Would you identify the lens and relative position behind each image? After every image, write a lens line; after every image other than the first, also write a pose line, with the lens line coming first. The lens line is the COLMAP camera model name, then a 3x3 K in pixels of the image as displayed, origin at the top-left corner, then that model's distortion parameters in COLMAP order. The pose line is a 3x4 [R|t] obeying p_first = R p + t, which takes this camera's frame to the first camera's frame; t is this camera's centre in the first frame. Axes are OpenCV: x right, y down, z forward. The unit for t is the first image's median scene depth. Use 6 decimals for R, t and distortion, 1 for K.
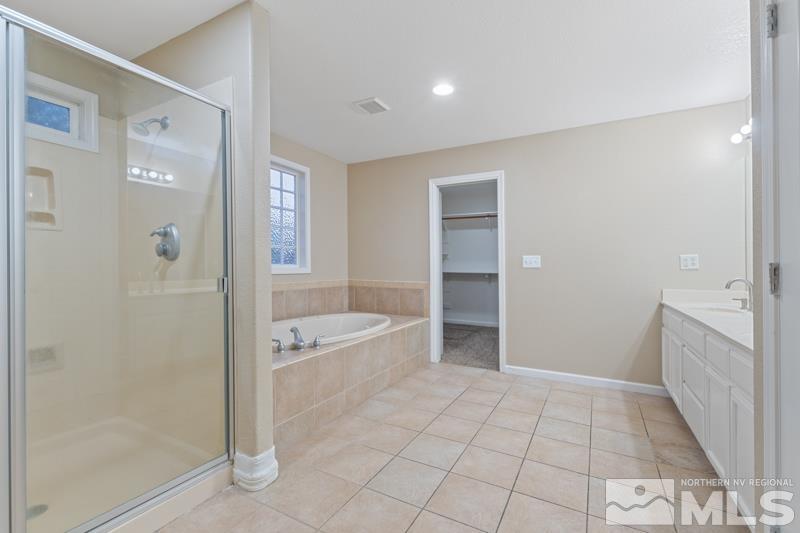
lens RADIAL K [[353.7, 0, 402.4], [0, 353.7, 268.1], [0, 0, 1]] dist [0.001706, 0.000028]
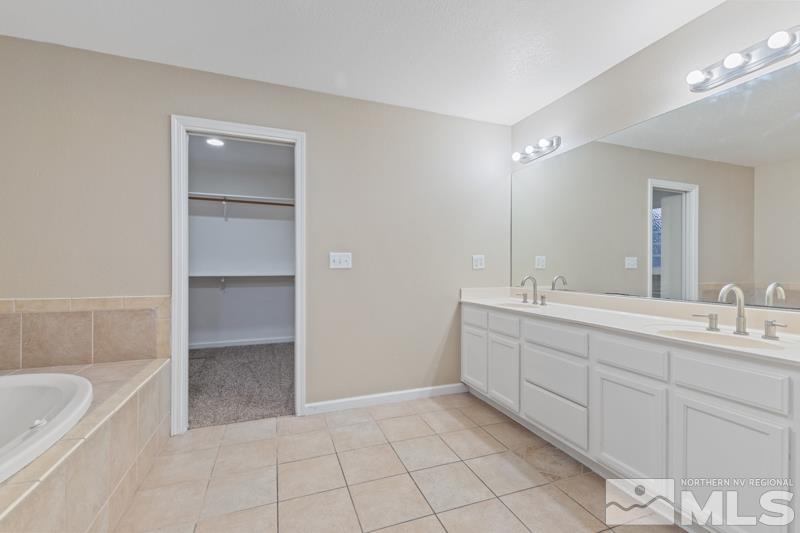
lens RADIAL K [[343.0, 0, 402.3], [0, 343.0, 263.0], [0, 0, 1]] dist [0.000877, -0.000182]
pose [[0.648535, 0.004678, 0.761170, -0.114953], [0.006376, 0.999913, -0.011578, -0.003269], [-0.761158, 0.012363, 0.648449, 0.404592]]
